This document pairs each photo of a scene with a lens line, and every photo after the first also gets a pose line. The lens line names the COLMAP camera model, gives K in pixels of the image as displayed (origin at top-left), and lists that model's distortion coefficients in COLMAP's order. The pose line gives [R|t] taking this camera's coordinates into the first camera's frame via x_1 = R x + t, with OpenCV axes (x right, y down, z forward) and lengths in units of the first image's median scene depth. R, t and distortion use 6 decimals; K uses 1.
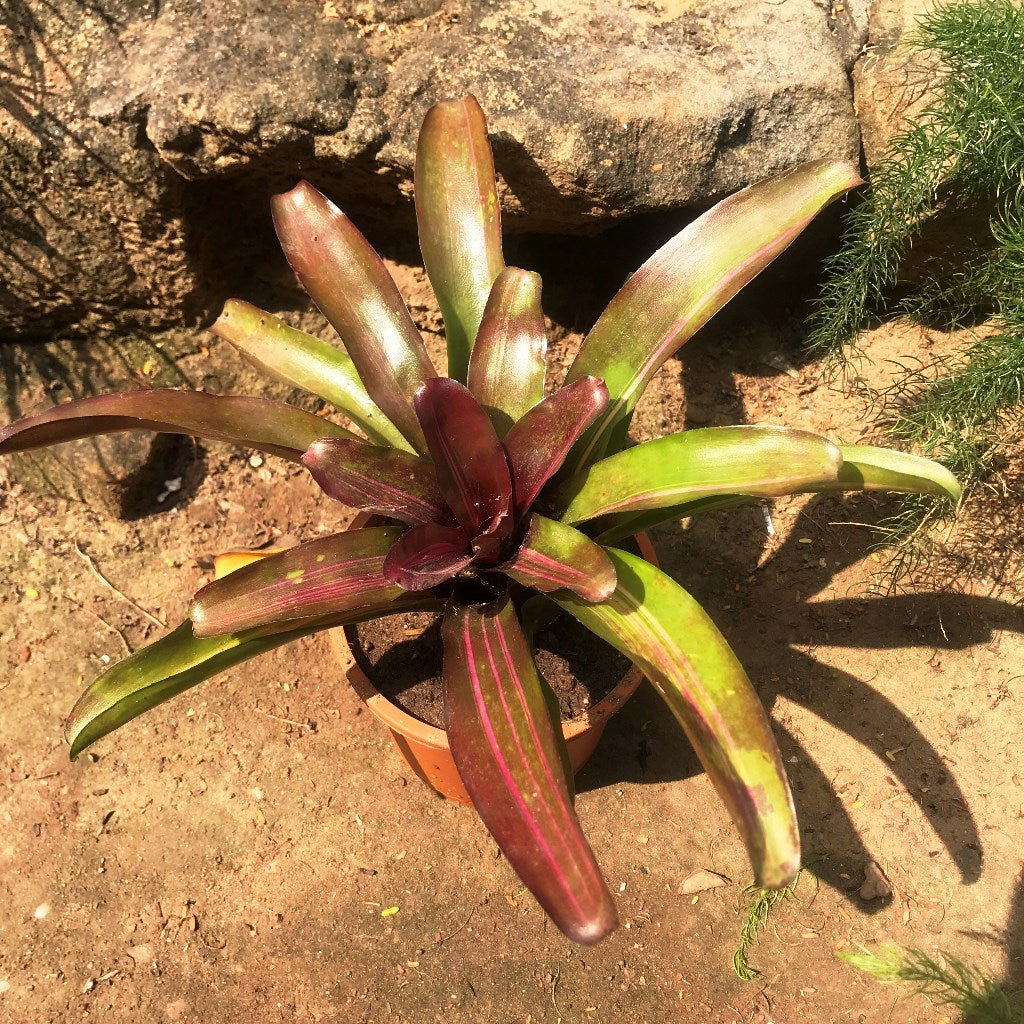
lens RADIAL K [[1117.2, 0, 515.4], [0, 1117.2, 513.3], [0, 0, 1]] dist [0.011864, -0.030701]
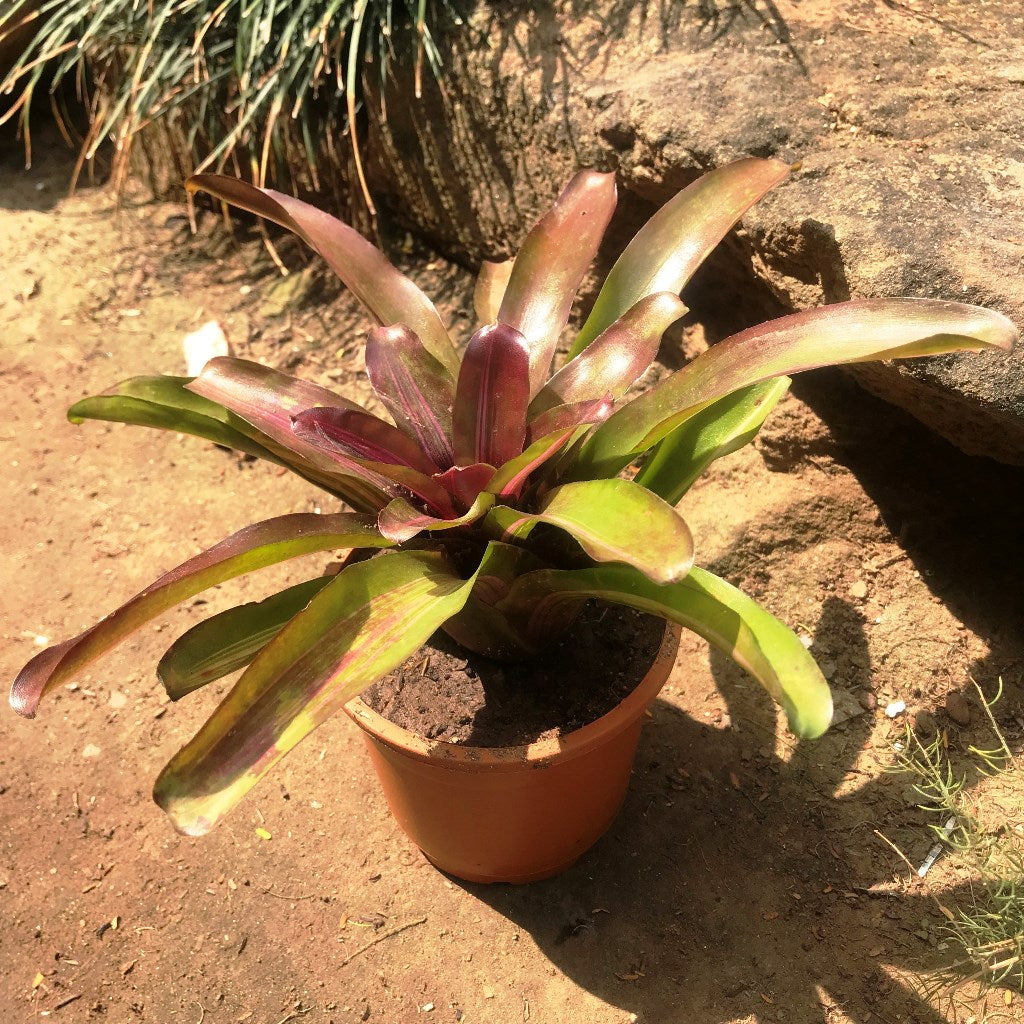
lens RADIAL K [[1117.2, 0, 515.4], [0, 1117.2, 513.3], [0, 0, 1]] dist [0.011864, -0.030701]
pose [[0.634790, 0.533943, -0.558522, 0.415289], [-0.636516, 0.771140, 0.013770, -0.009457], [0.438051, 0.346767, 0.829376, 0.195781]]
